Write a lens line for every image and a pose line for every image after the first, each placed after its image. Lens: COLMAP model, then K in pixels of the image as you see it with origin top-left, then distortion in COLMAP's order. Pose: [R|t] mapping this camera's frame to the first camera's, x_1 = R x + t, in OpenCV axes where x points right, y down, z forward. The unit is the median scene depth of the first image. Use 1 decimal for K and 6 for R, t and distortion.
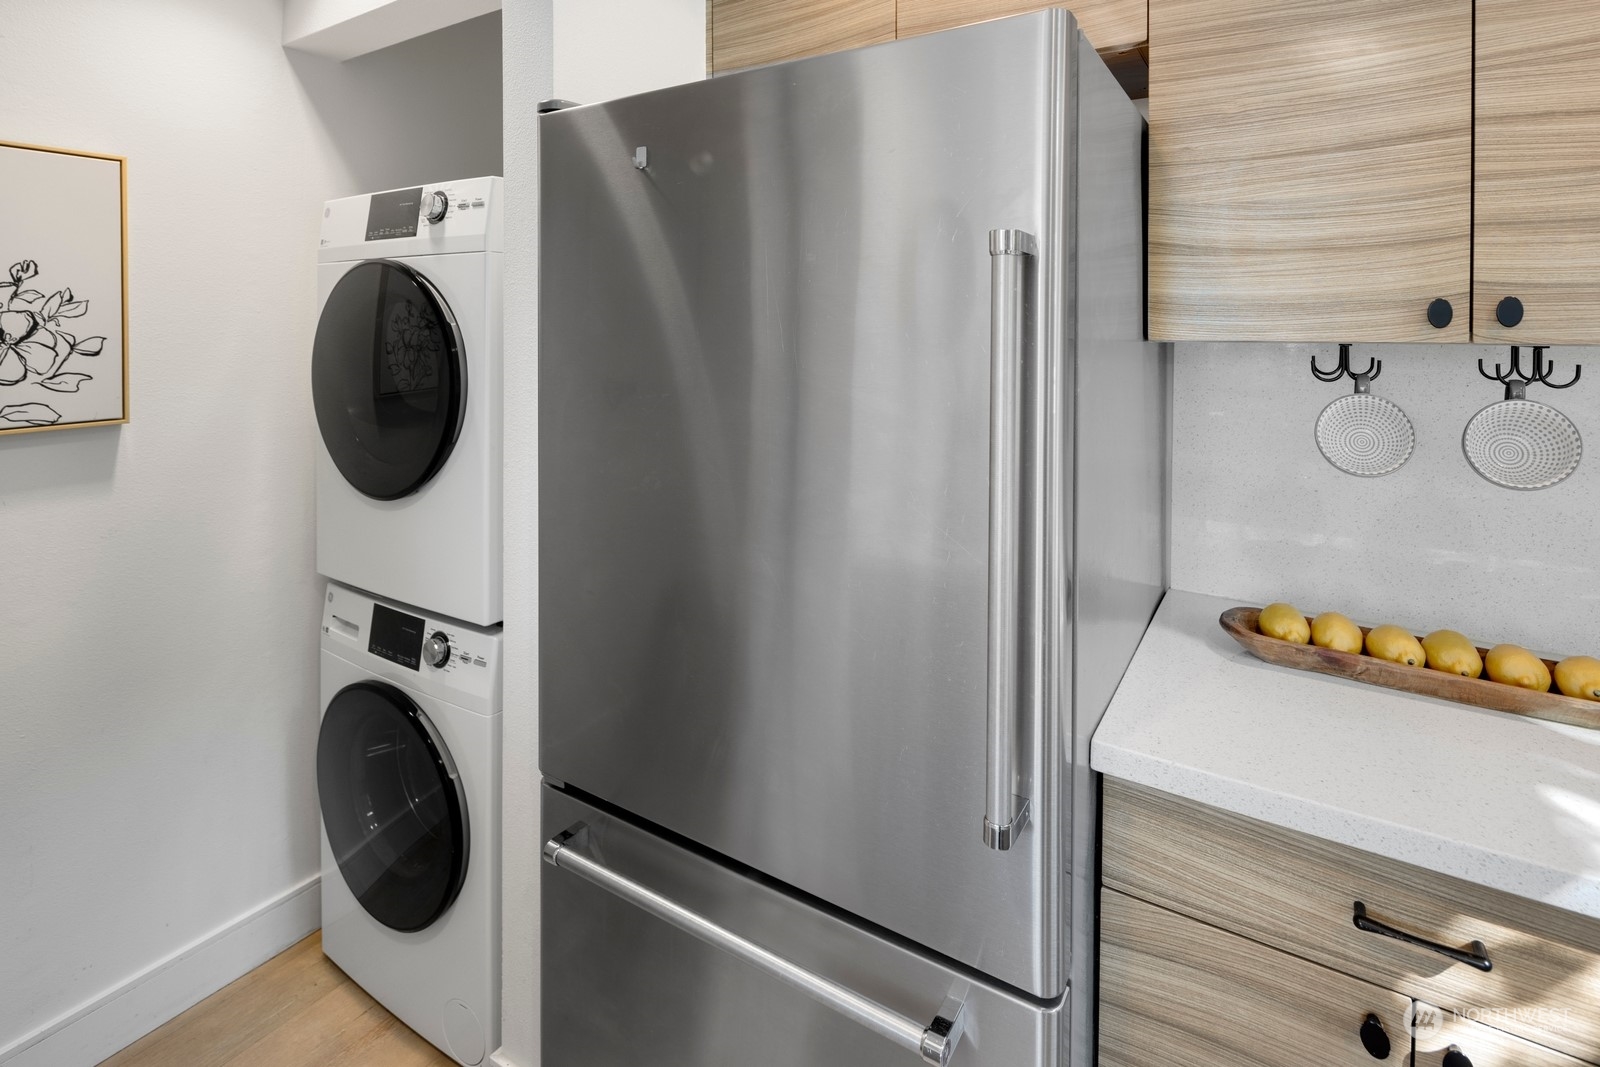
lens RADIAL K [[782.8, 0, 798.6], [0, 782.8, 339.7], [0, 0, 1]] dist [0.009834, -0.005005]
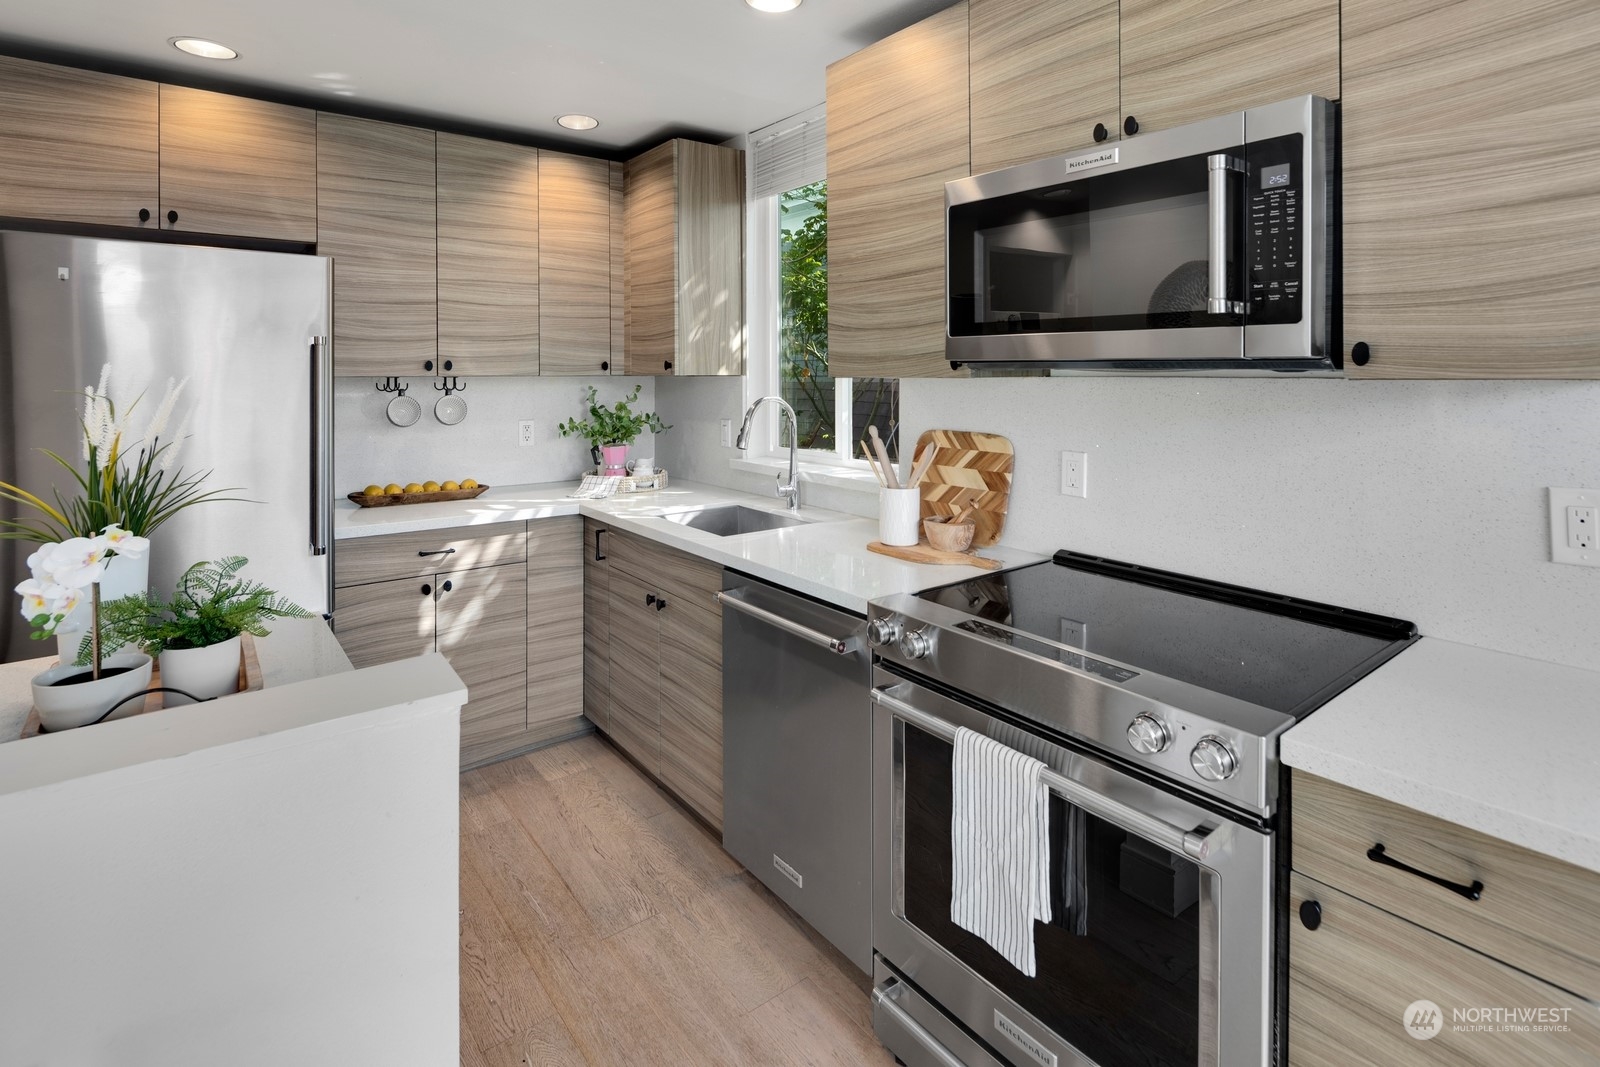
lens RADIAL K [[782.8, 0, 795.0], [0, 782.8, 375.5], [0, 0, 1]] dist [0.009834, -0.005005]
pose [[0.341777, -0.007853, 0.939748, -1.287666], [0.015738, 0.999873, 0.002632, 0.014025], [-0.939649, 0.013890, 0.341857, -1.120625]]
